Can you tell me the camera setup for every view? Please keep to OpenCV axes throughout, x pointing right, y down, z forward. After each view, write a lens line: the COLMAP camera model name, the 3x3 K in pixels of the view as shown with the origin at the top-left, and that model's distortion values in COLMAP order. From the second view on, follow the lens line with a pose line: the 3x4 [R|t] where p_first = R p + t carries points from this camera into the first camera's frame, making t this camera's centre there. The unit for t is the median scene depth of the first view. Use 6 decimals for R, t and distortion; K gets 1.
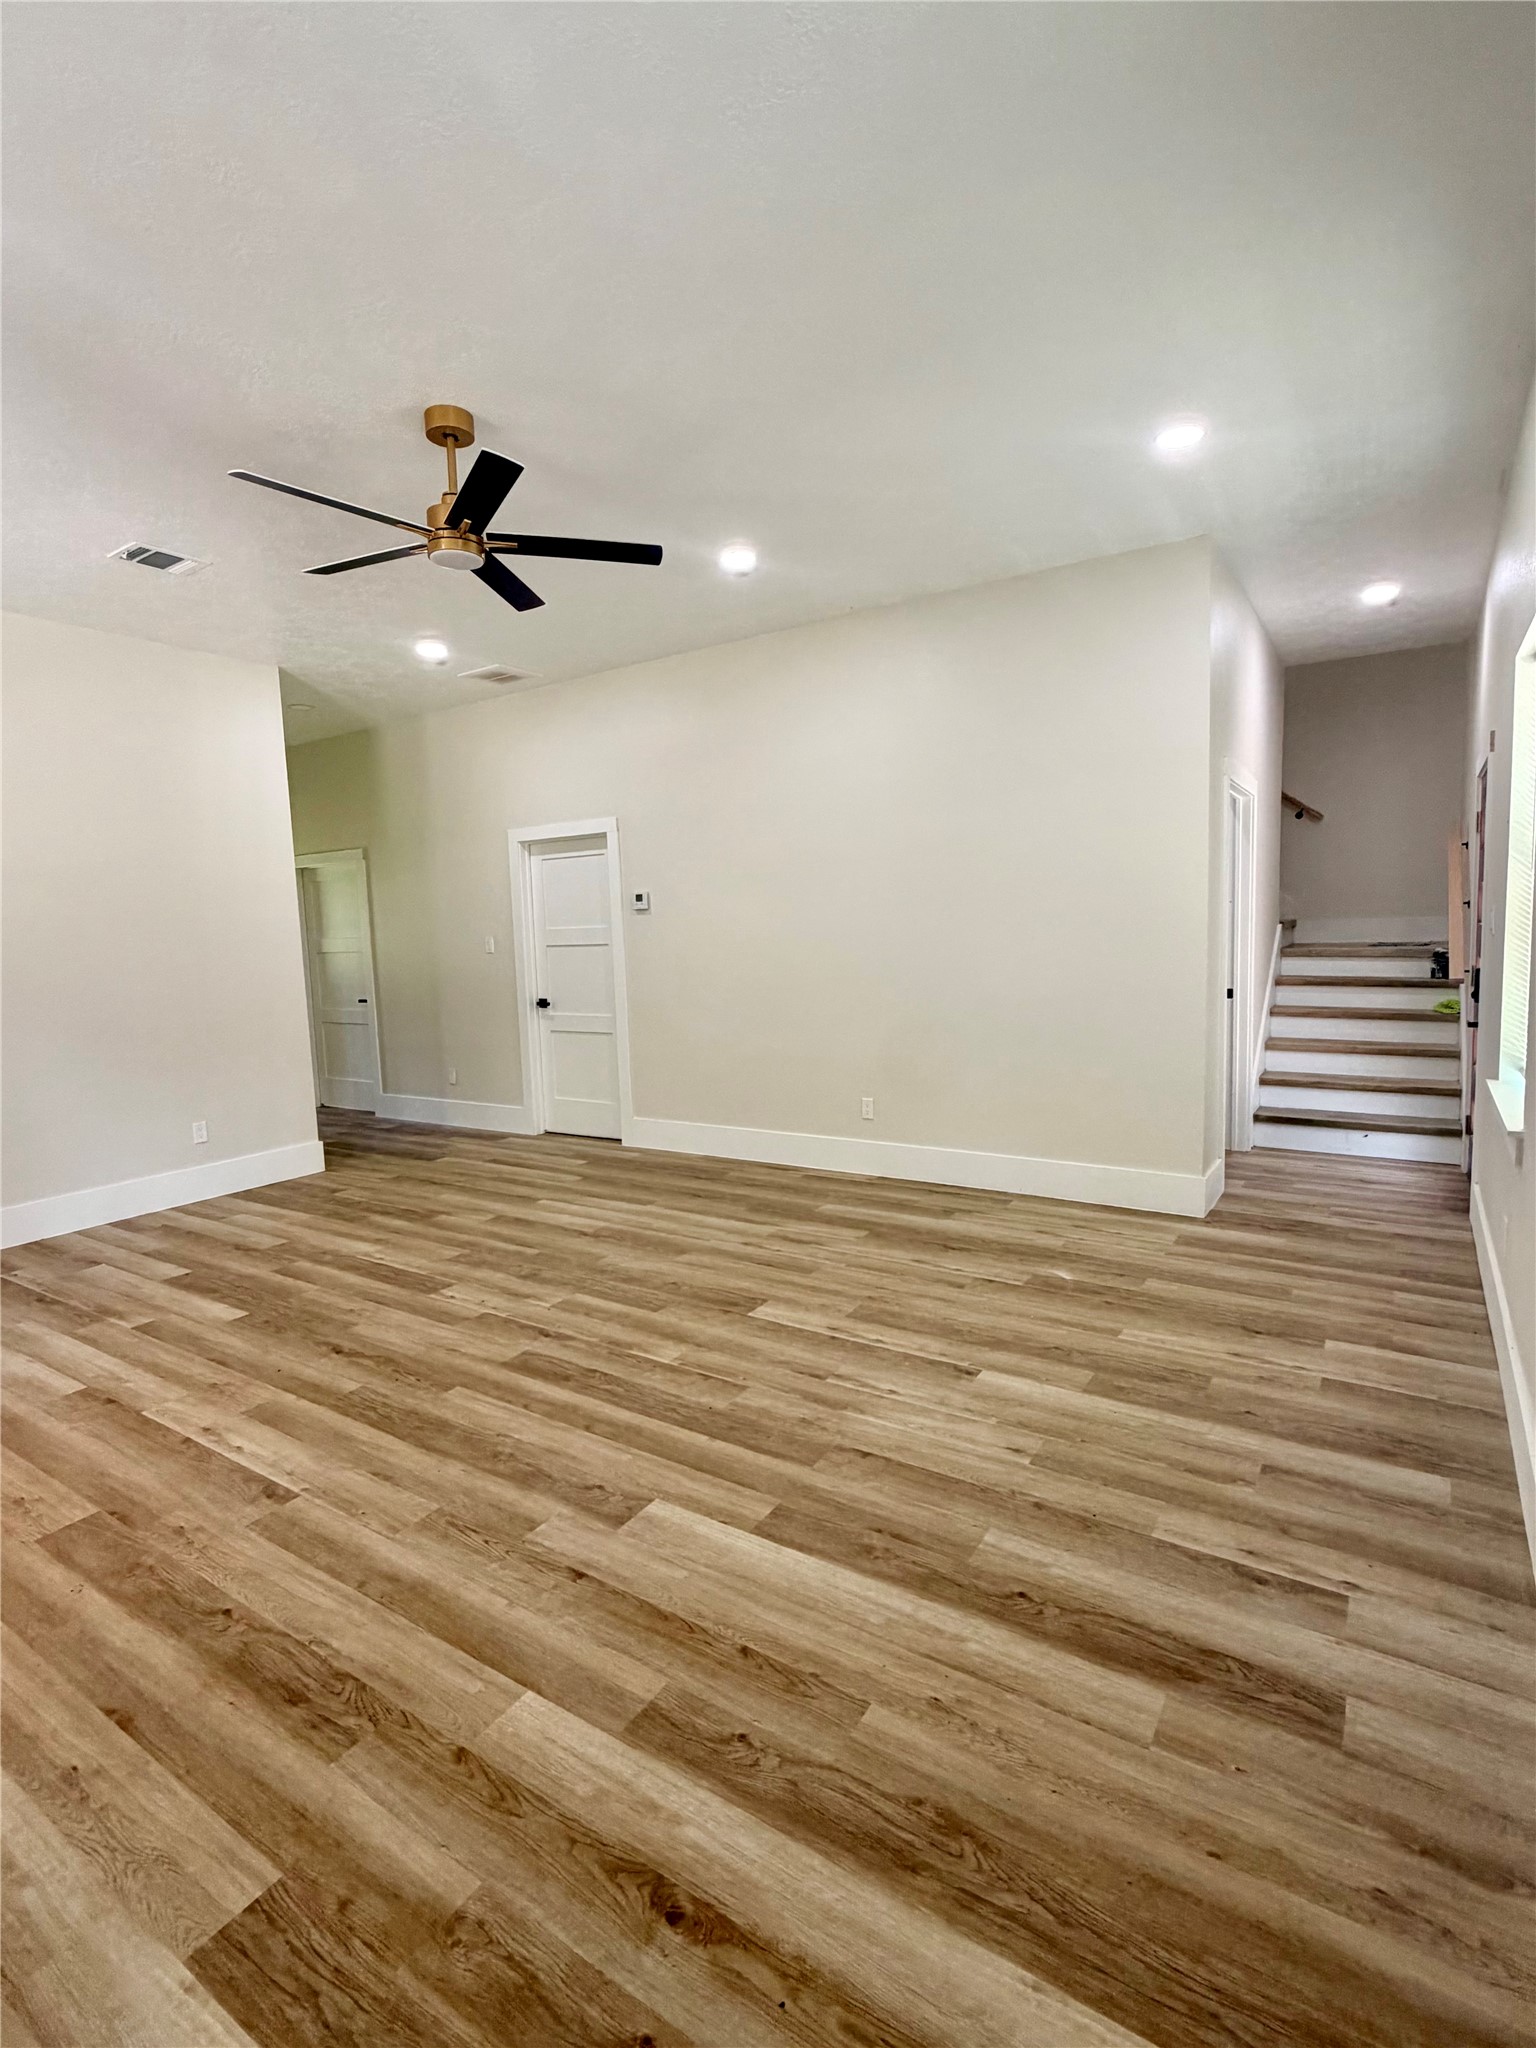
lens RADIAL K [[978.1, 0, 773.6], [0, 978.1, 1025.3], [0, 0, 1]] dist [0.000896, 0.000573]
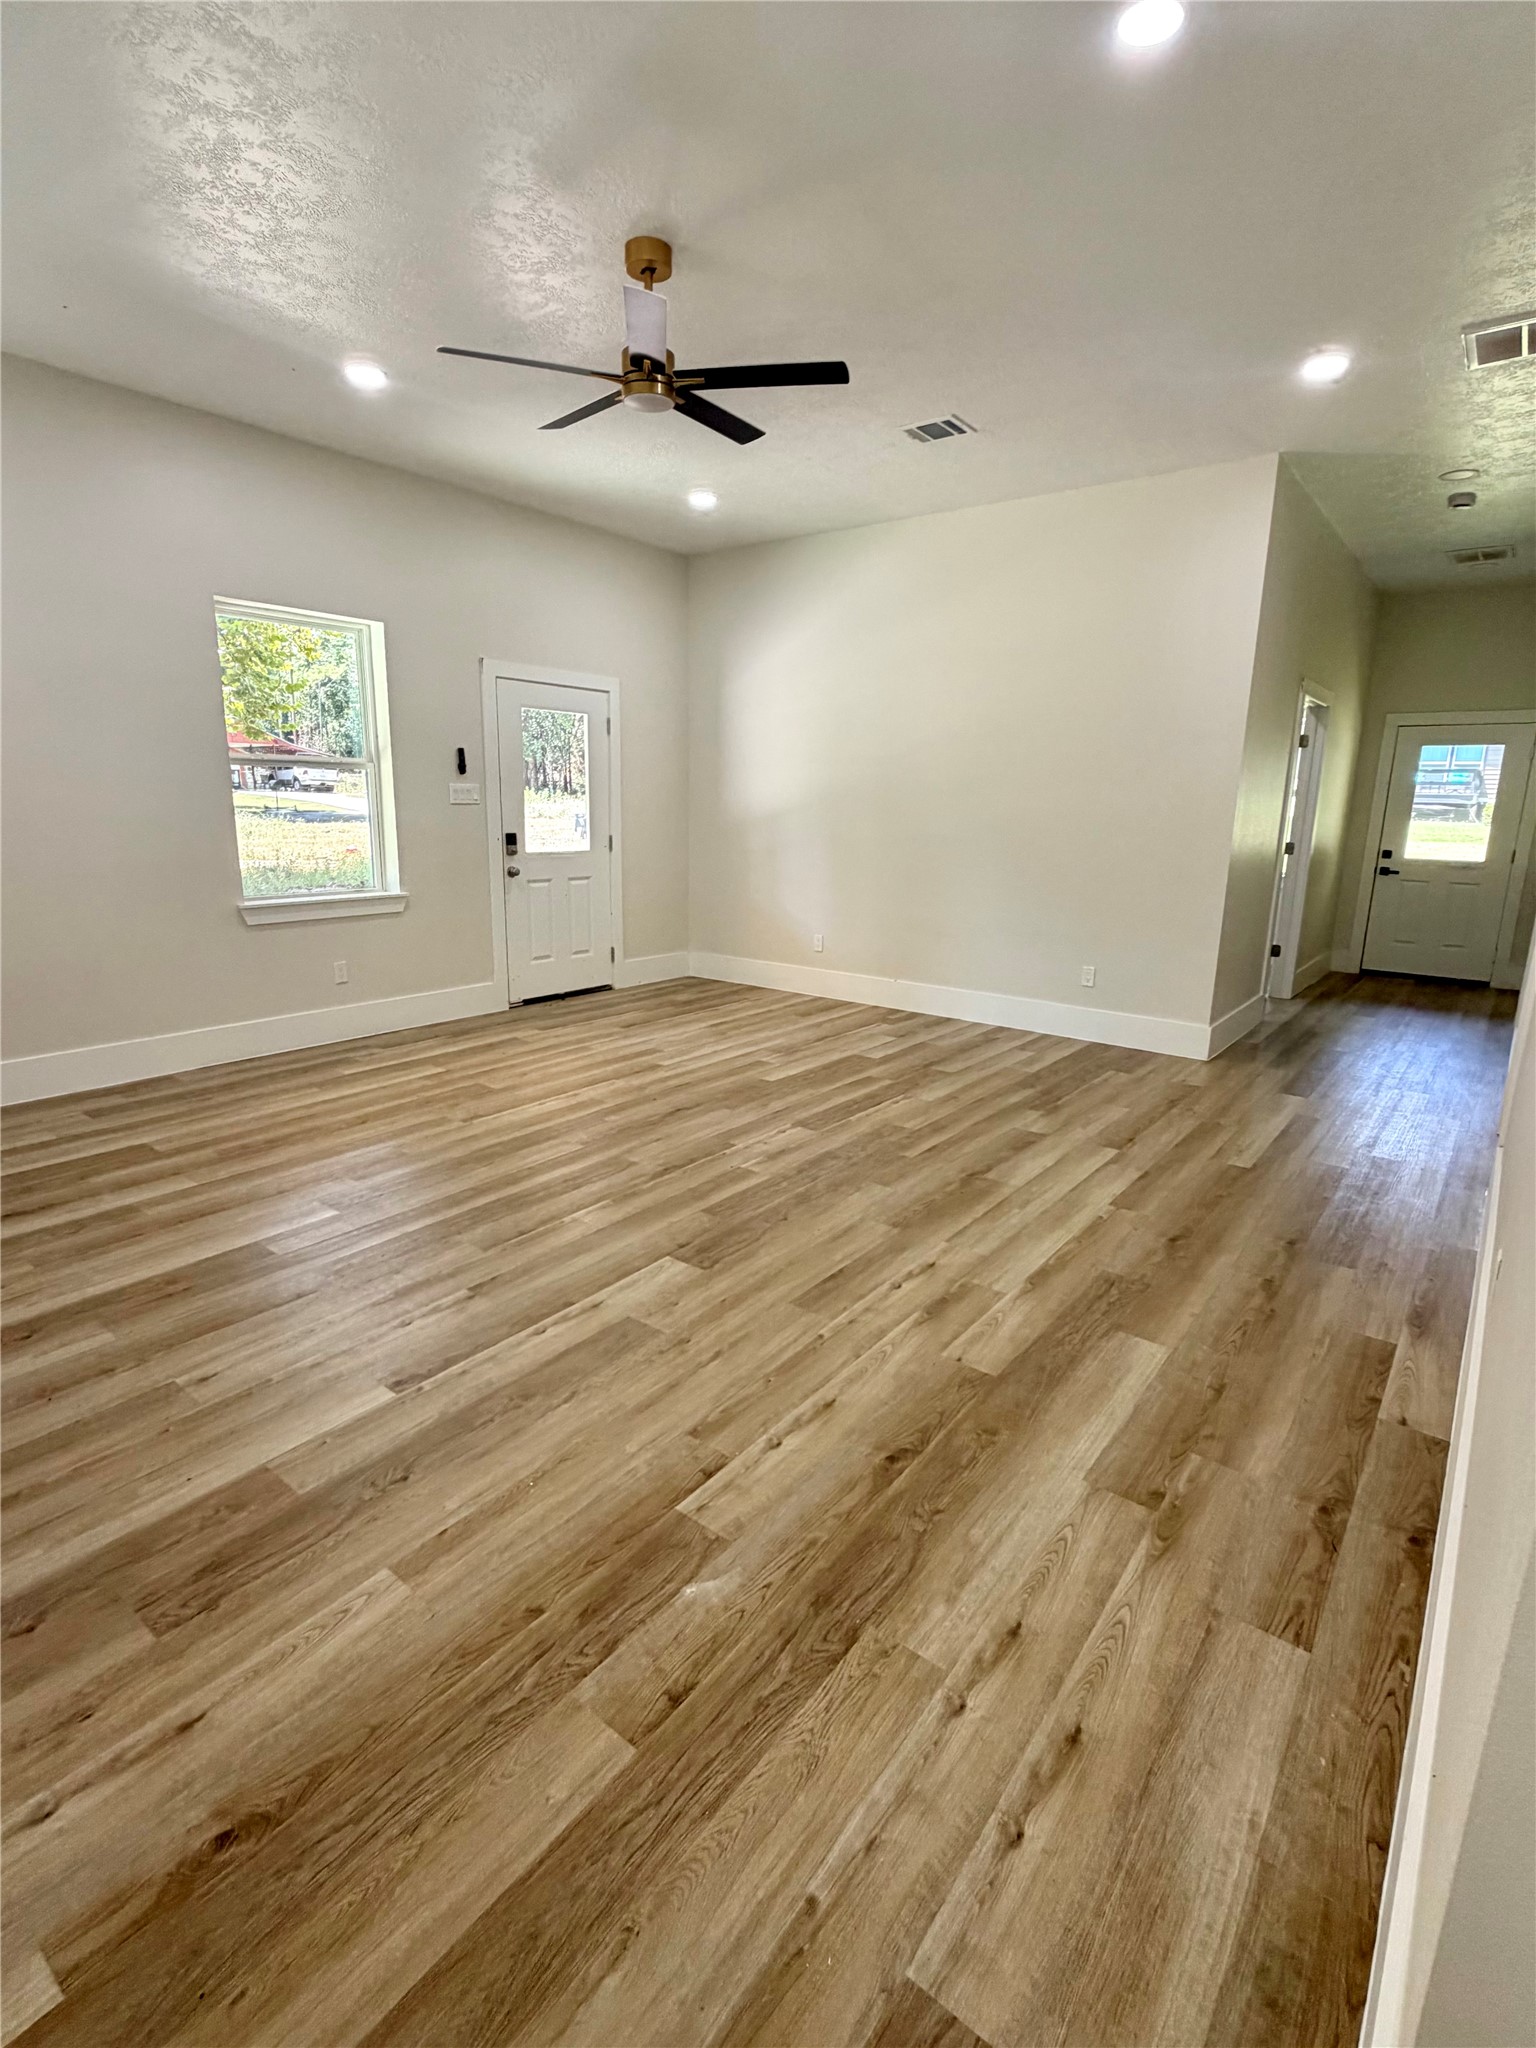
lens RADIAL K [[978.1, 0, 773.6], [0, 978.1, 1025.3], [0, 0, 1]] dist [0.000896, 0.000573]
pose [[-0.080490, 0.258124, -0.962753, 0.663308], [-0.116918, 0.956774, 0.266296, -0.114527], [0.989874, 0.133998, -0.046831, 1.023496]]
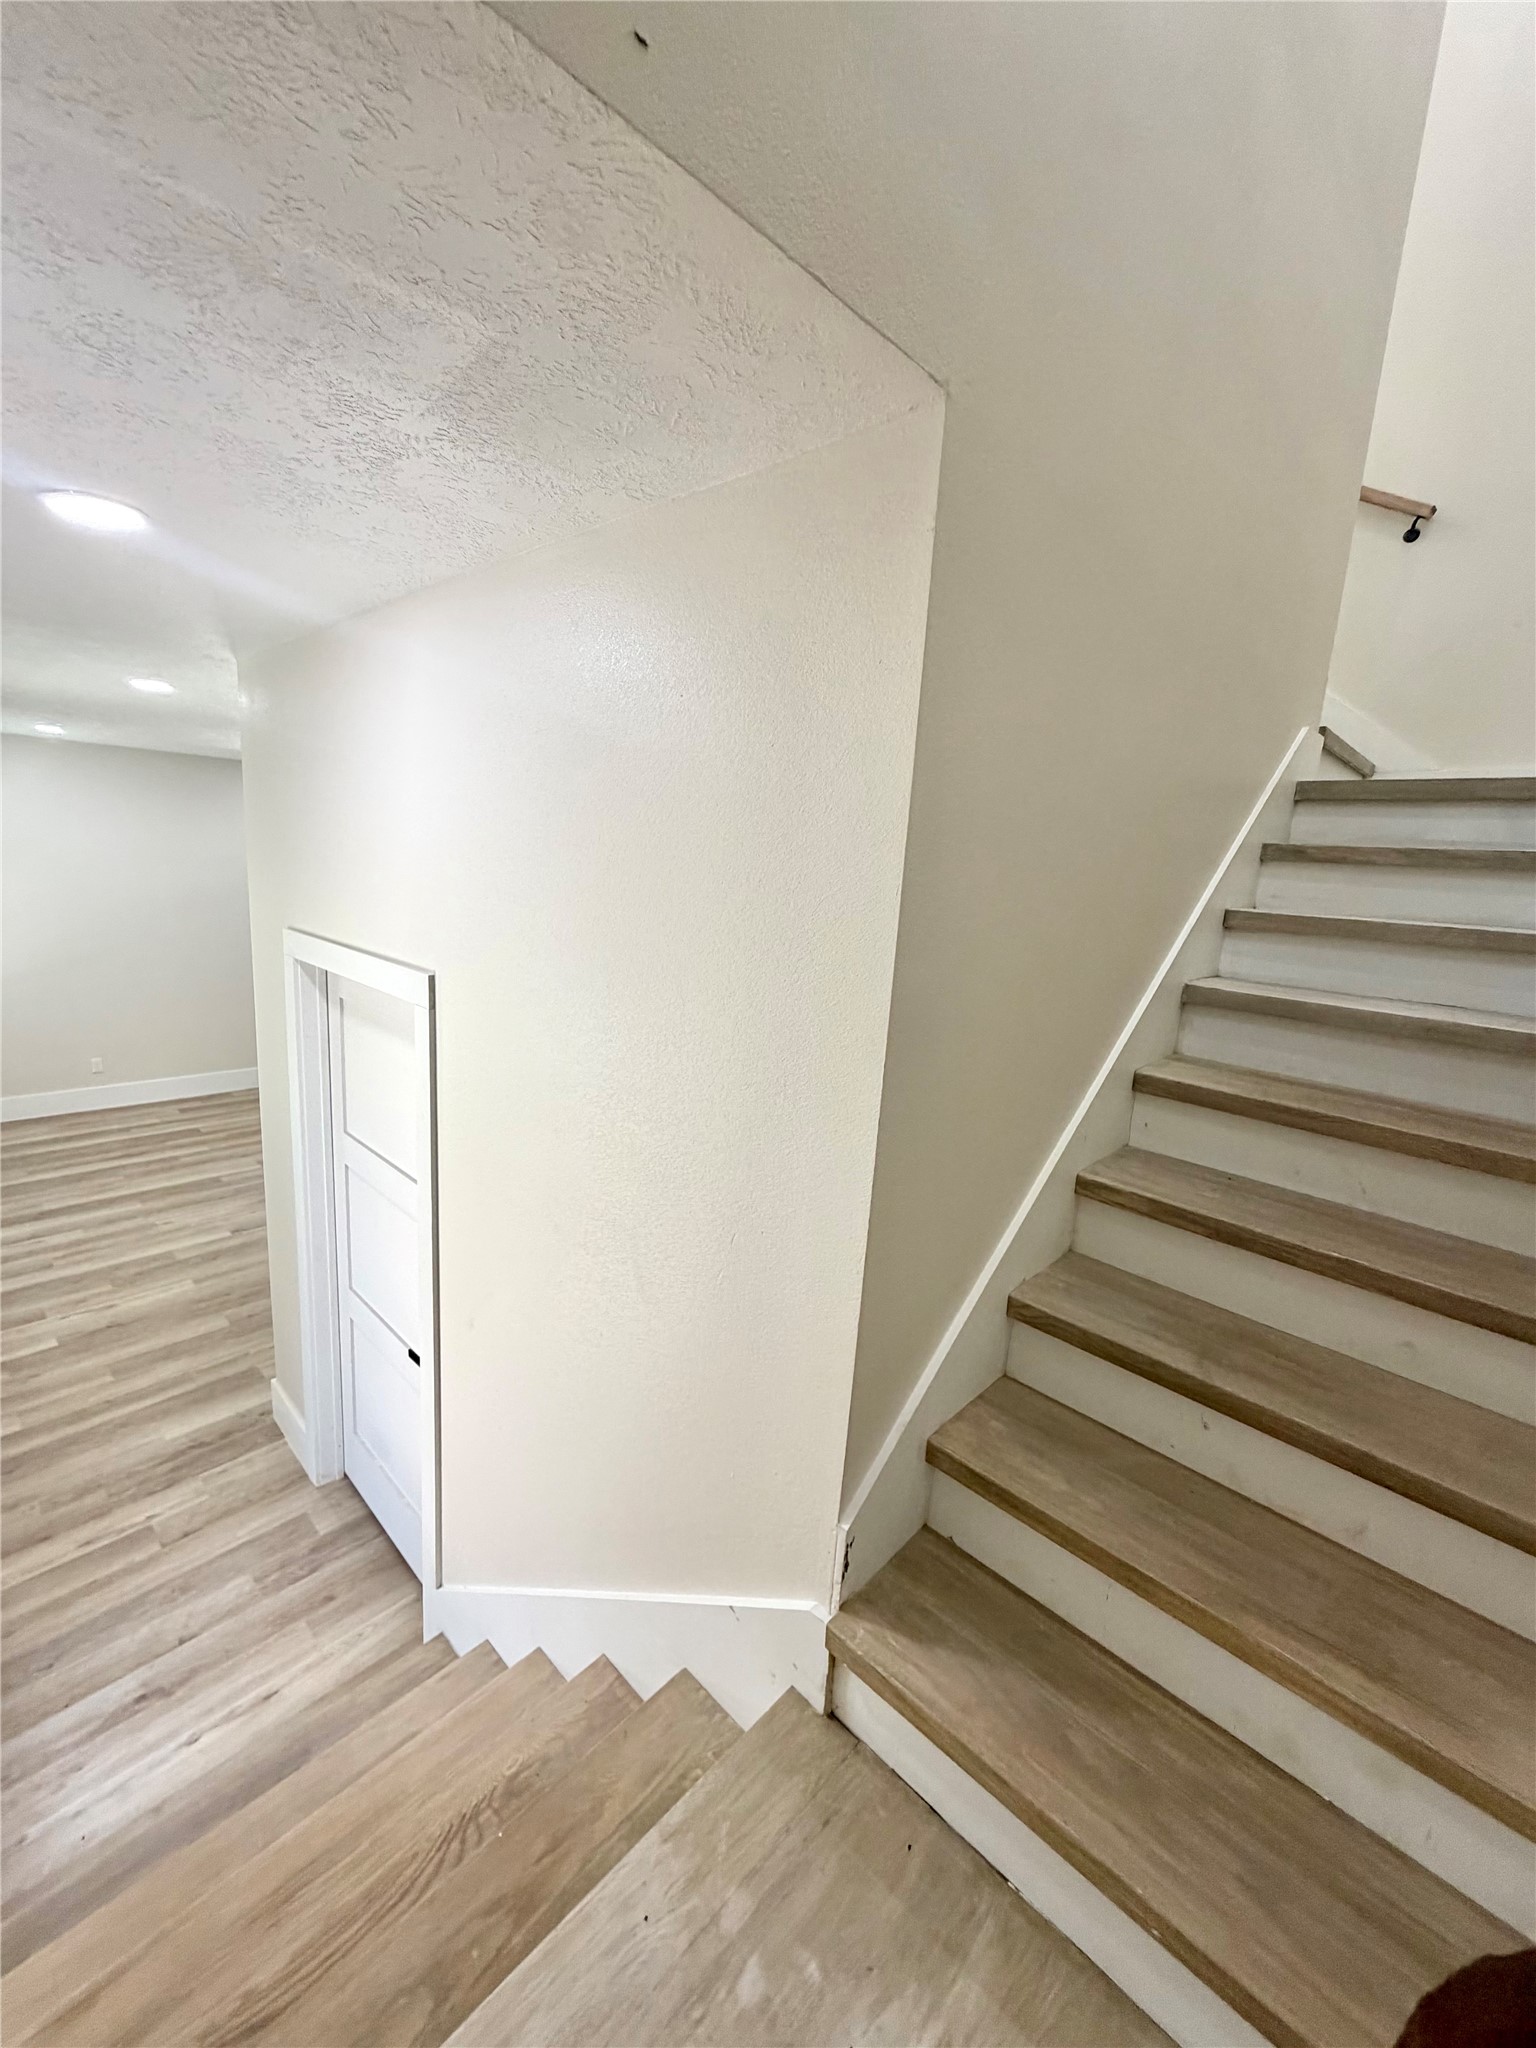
lens RADIAL K [[818.2, 0, 769.8], [0, 818.2, 1020.9], [0, 0, 1]] dist [-0.000943, 0.000995]
pose [[-0.182241, 0.209231, -0.960734, 1.194079], [-0.161344, 0.957489, 0.239130, -0.492754], [0.969926, 0.198588, -0.140736, 1.746320]]
